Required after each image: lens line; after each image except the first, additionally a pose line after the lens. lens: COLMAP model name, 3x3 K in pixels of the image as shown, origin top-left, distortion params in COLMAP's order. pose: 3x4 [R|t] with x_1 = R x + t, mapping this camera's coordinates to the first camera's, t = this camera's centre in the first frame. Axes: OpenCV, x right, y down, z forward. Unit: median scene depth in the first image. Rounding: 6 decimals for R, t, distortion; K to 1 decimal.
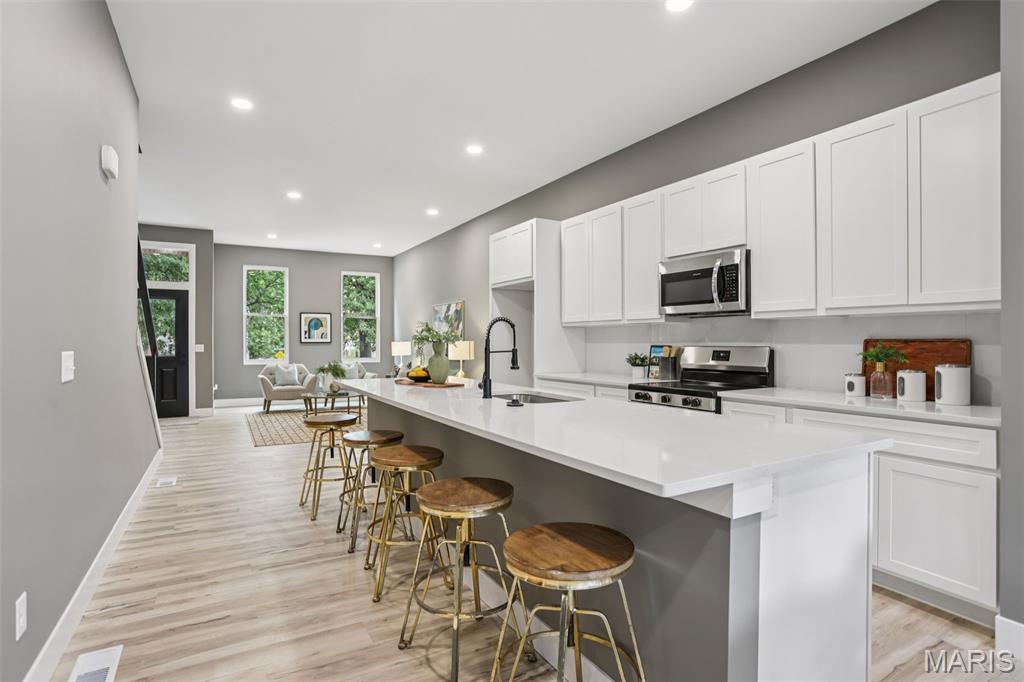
lens RADIAL K [[520.8, 0, 508.8], [0, 520.8, 341.3], [0, 0, 1]] dist [-0.074525, 0.037520]
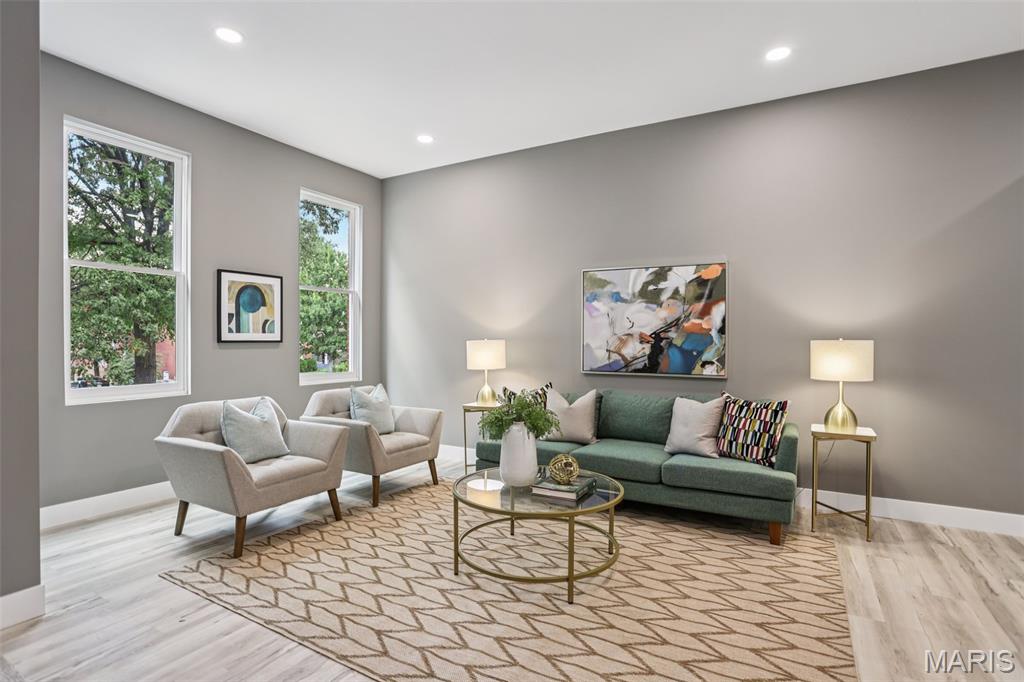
lens RADIAL K [[520.8, 0, 508.8], [0, 520.8, 341.3], [0, 0, 1]] dist [-0.074525, 0.037520]
pose [[0.861621, 0.003196, 0.507542, -0.585849], [-0.003884, 0.999992, 0.000297, 0.001229], [-0.507537, -0.002227, 0.861627, 0.757389]]
